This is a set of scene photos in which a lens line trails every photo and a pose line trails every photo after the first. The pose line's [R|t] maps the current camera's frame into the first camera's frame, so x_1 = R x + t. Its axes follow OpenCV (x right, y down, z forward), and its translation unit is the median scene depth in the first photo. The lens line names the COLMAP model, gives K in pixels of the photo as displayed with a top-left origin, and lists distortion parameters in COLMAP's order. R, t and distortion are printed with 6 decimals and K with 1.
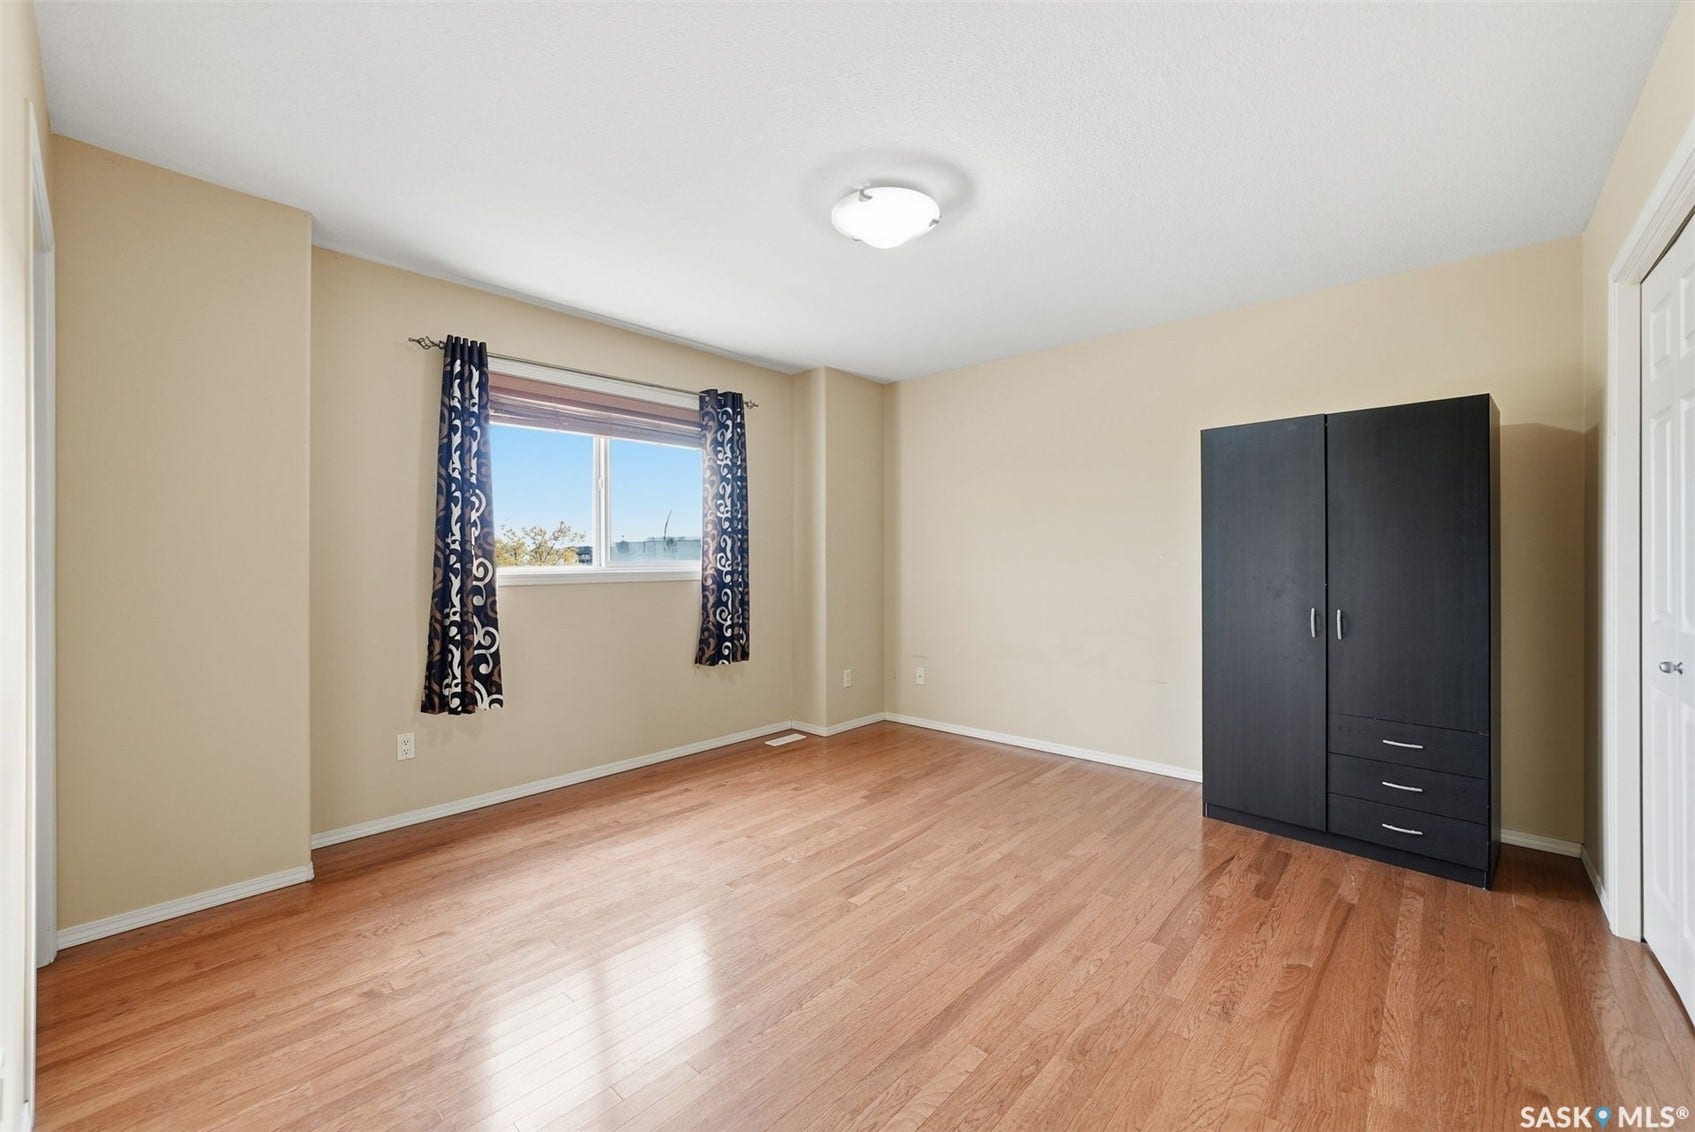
lens RADIAL K [[673.8, 0, 850.6], [0, 673.8, 562.0], [0, 0, 1]] dist [-0.022194, 0.007916]
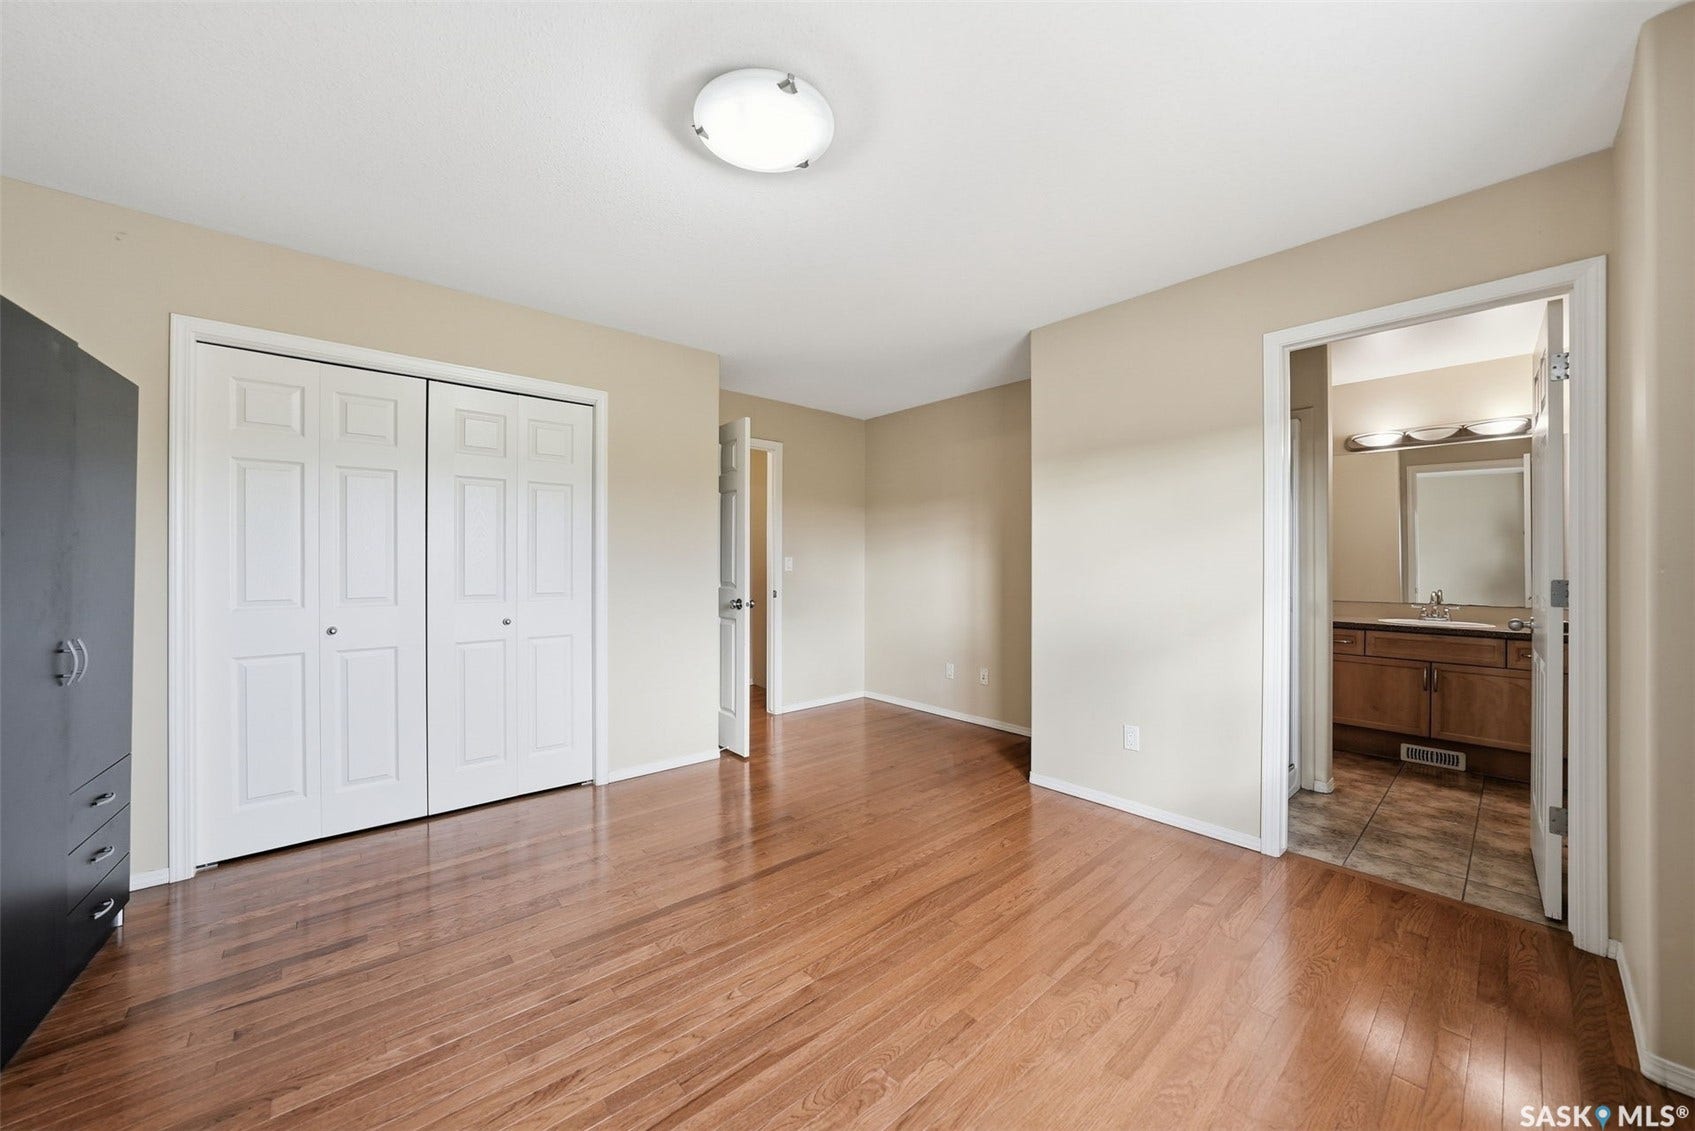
lens RADIAL K [[604.6, 0, 844.5], [0, 604.6, 560.9], [0, 0, 1]] dist [-0.015682, 0.000040]
pose [[-0.993139, -0.000342, 0.116935, -0.119235], [-0.000911, 0.999988, -0.004814, -0.004826], [-0.116932, -0.004888, -0.993128, 1.622403]]
